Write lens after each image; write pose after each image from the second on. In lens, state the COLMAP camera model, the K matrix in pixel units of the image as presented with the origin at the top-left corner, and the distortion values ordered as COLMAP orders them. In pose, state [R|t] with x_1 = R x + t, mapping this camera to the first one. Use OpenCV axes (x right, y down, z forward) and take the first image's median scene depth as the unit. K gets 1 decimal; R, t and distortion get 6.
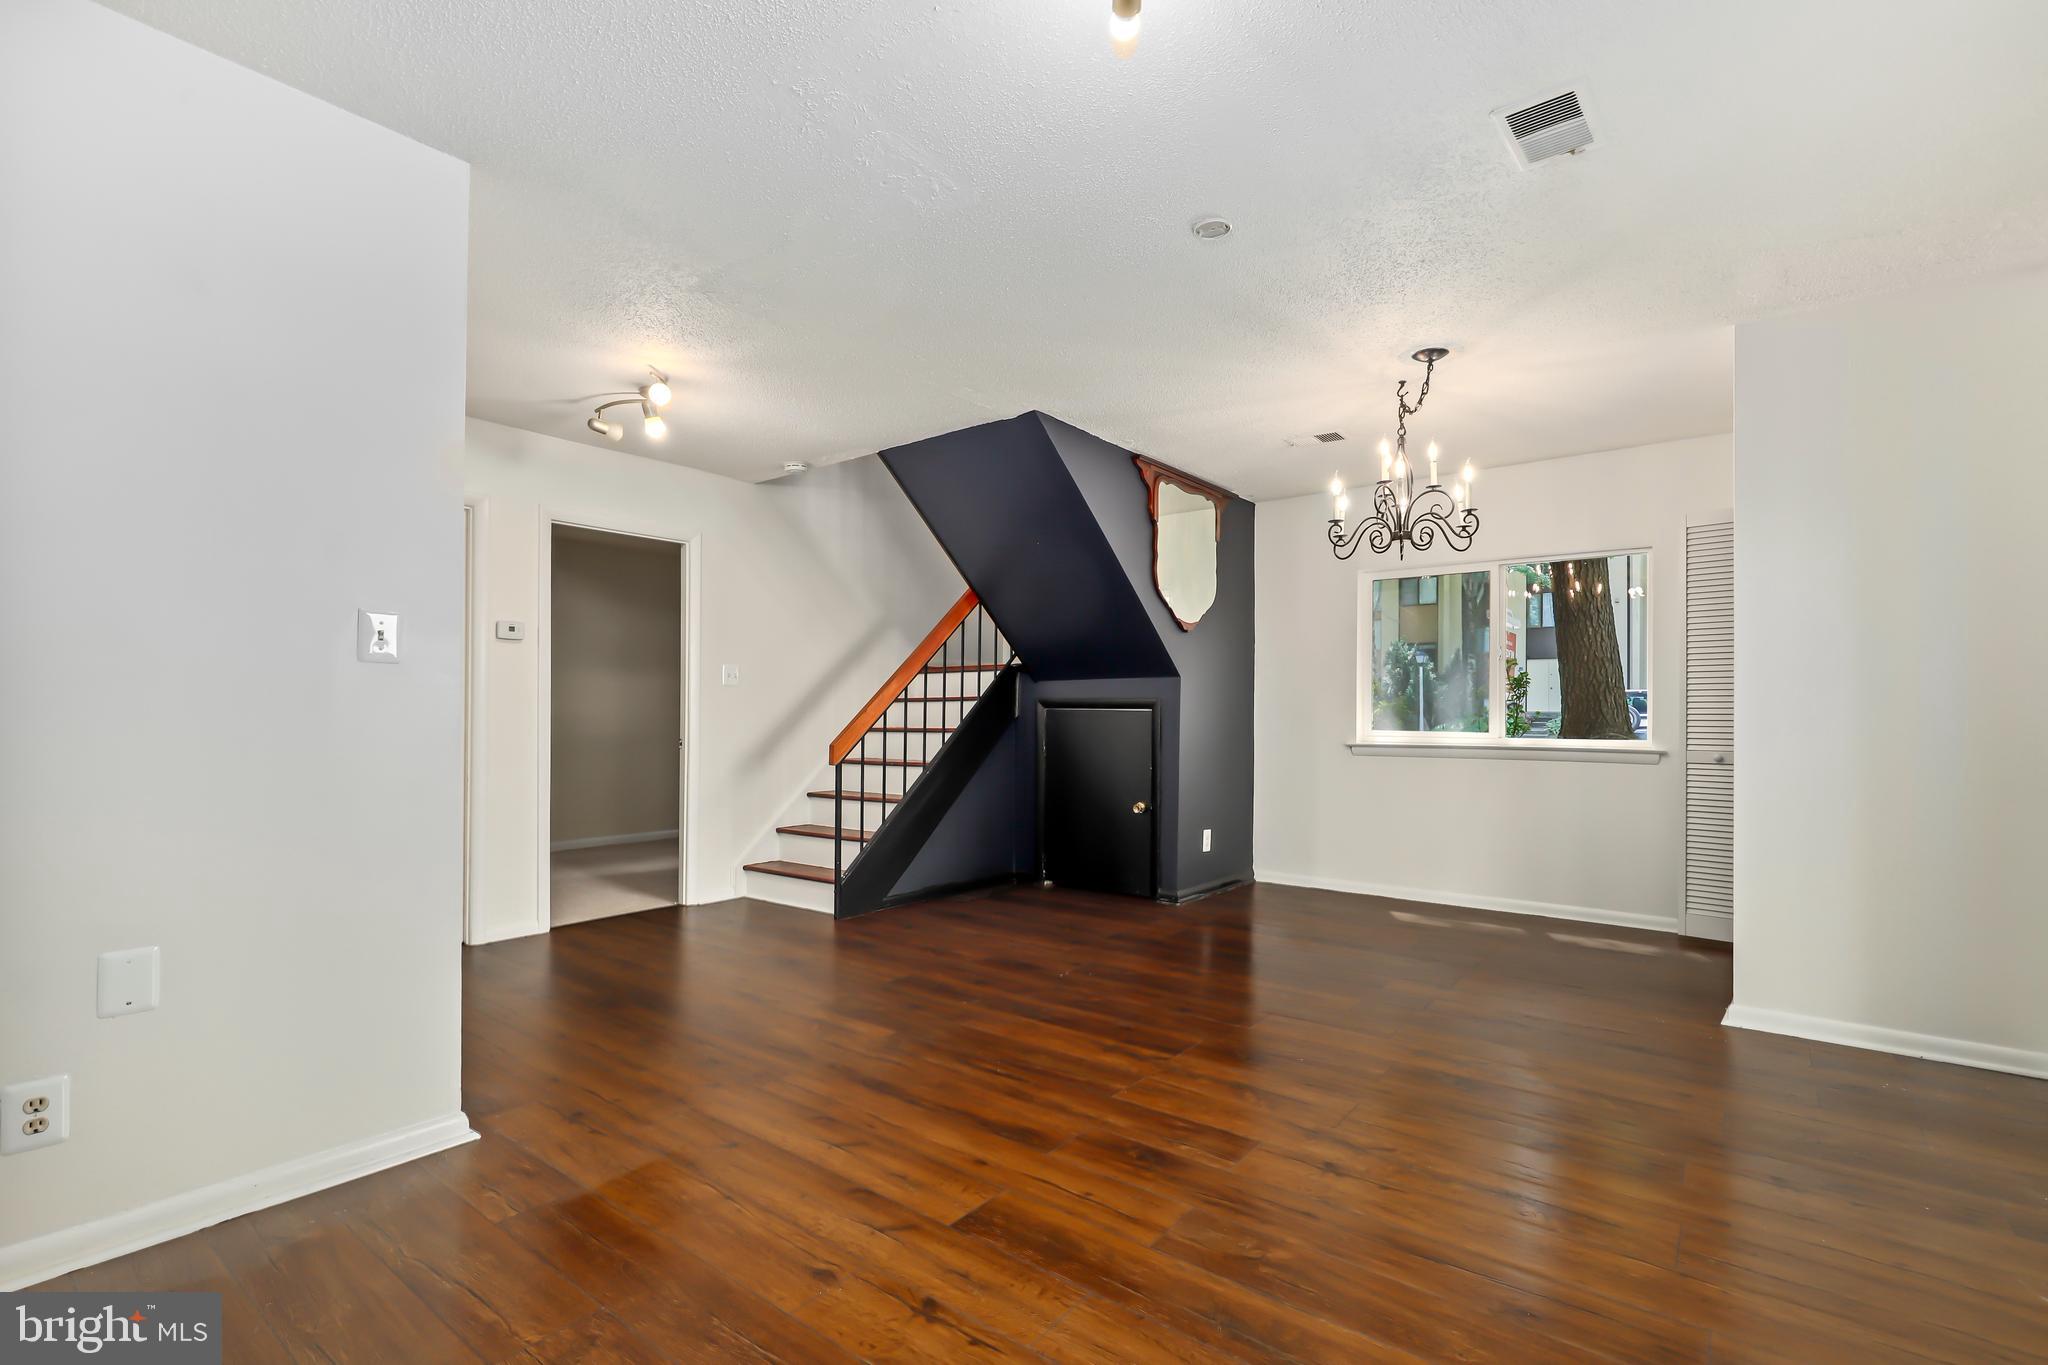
lens RADIAL K [[930.0, 0, 1029.0], [0, 930.0, 711.4], [0, 0, 1]] dist [0.007330, -0.000942]
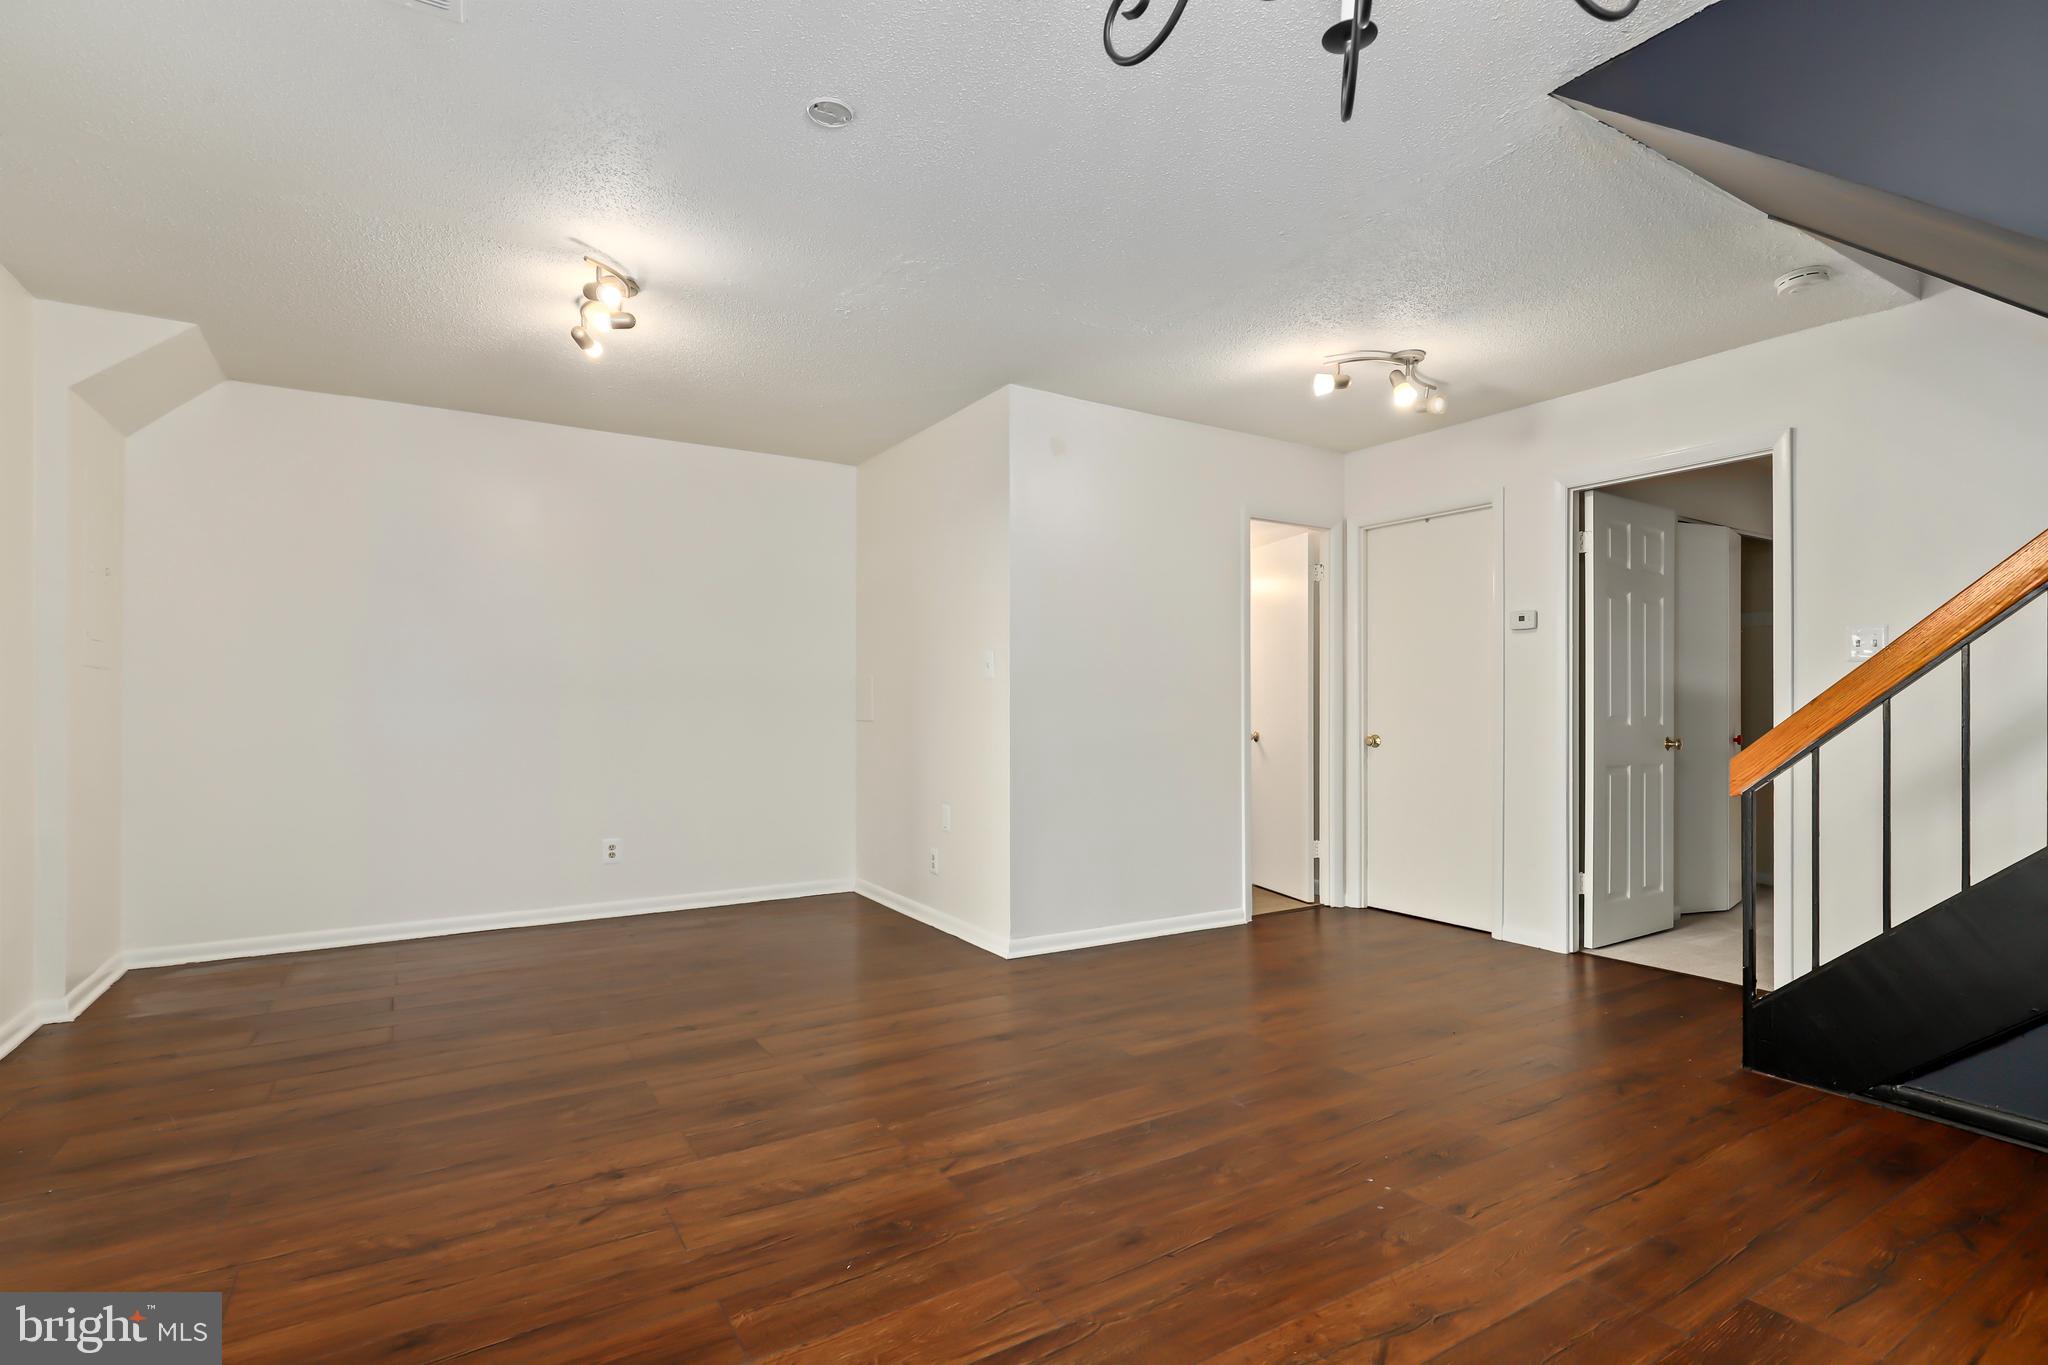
lens RADIAL K [[960.0, 0, 1021.5], [0, 960.0, 705.5], [0, 0, 1]] dist [0.002303, 0.000129]
pose [[-0.345403, -0.003718, -0.938447, 0.990081], [0.004873, 0.999972, -0.005755, 0.007315], [0.938442, -0.006561, -0.345375, 1.547781]]
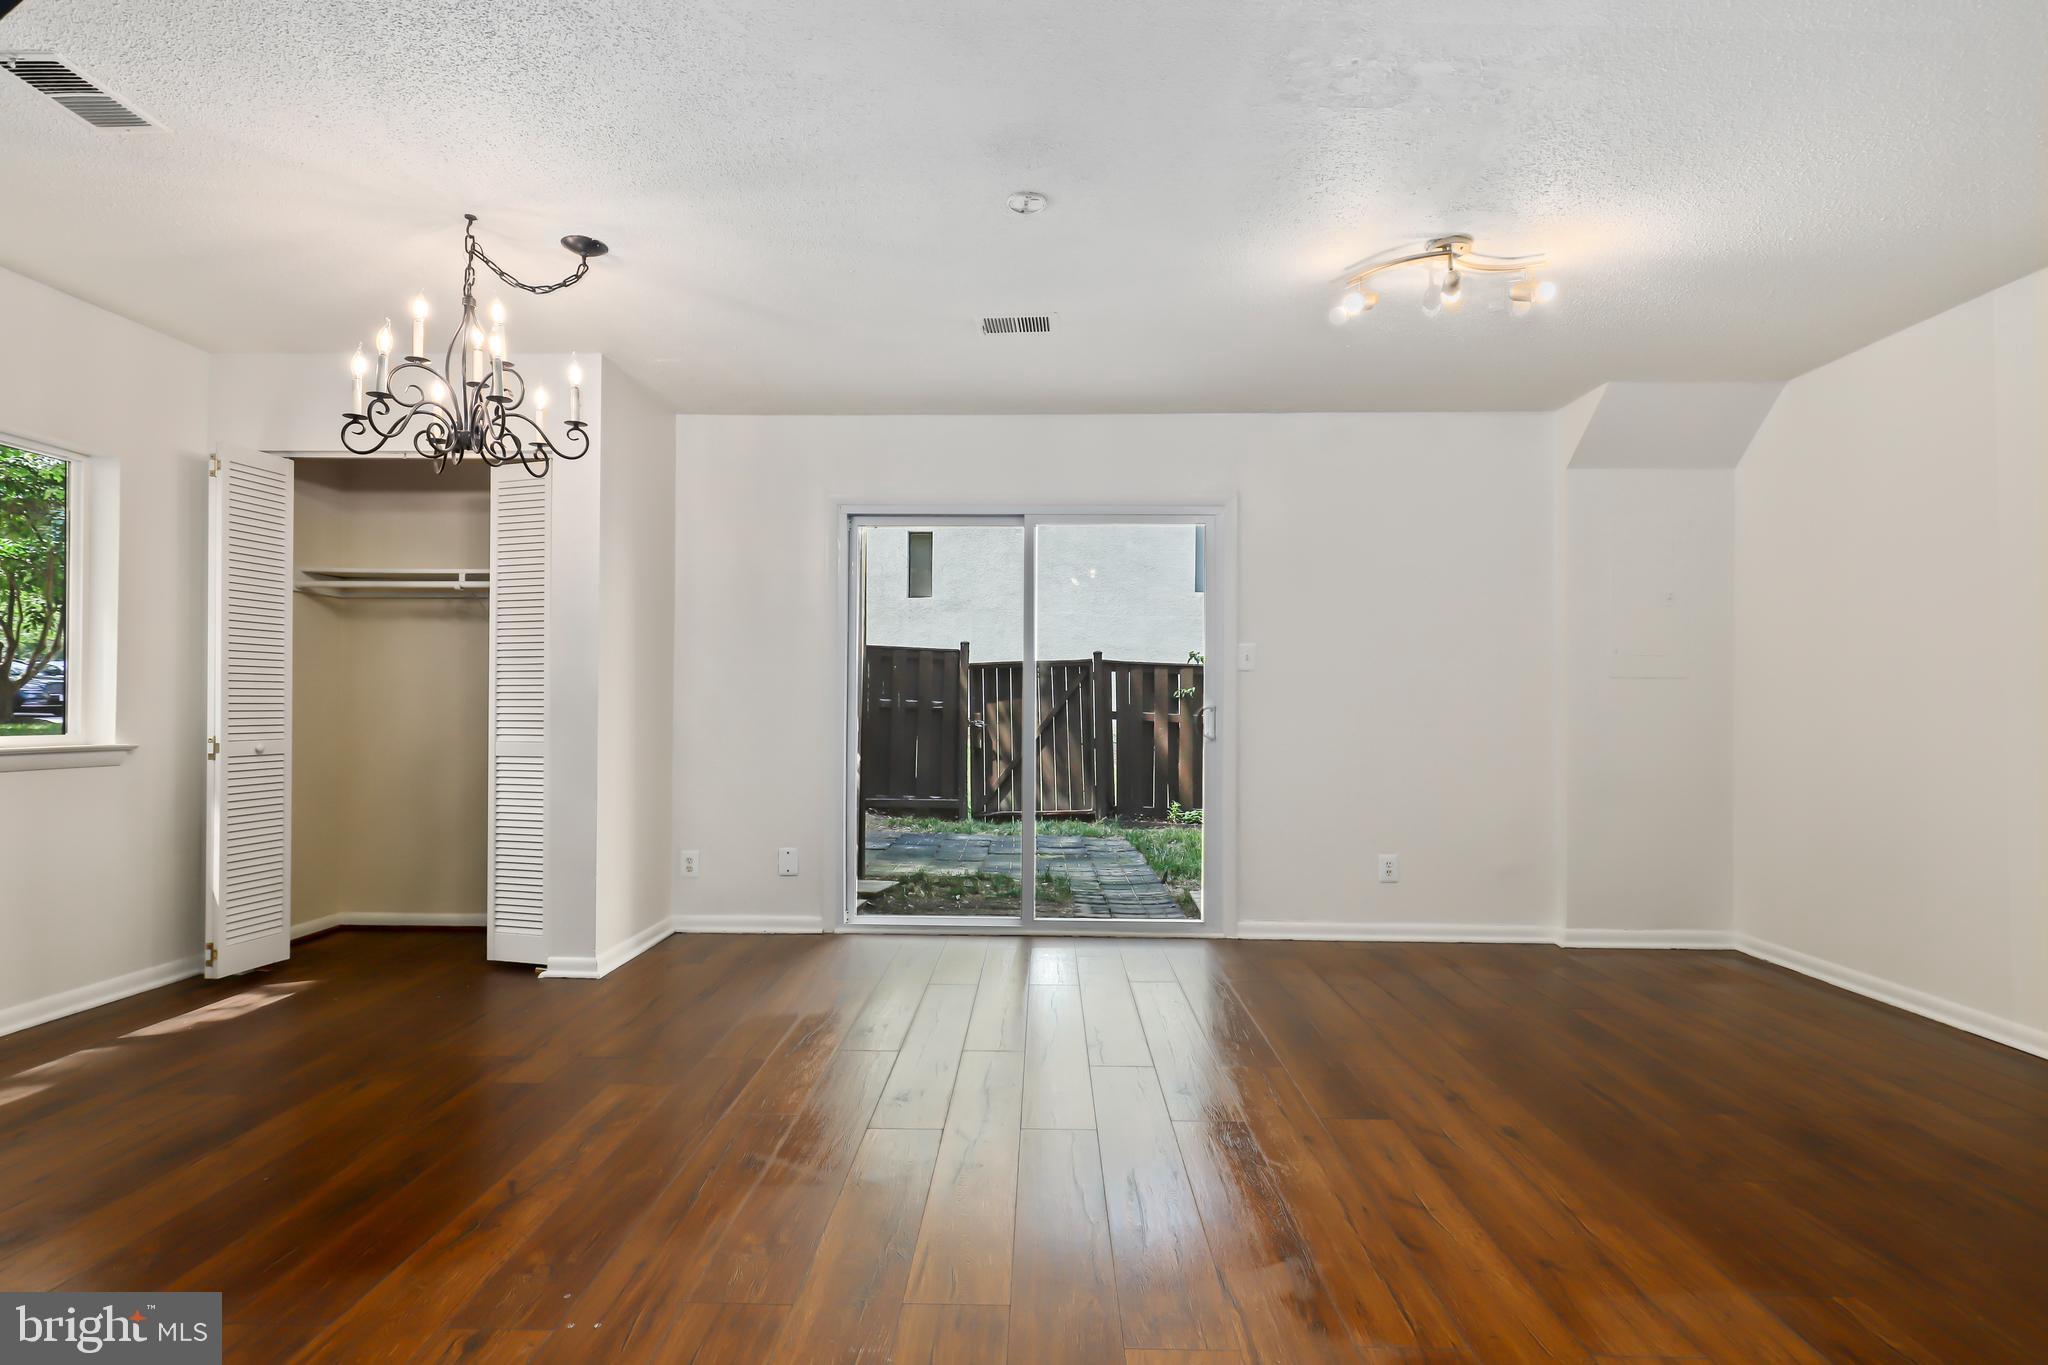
lens RADIAL K [[1002.7, 0, 1026.5], [0, 1002.7, 701.2], [0, 0, 1]] dist [0.001166, 0.000902]
pose [[-0.602452, 0.001304, 0.798154, -0.675207], [-0.012264, 0.999865, -0.010891, 0.011964], [-0.798061, -0.016350, -0.602355, 1.727903]]
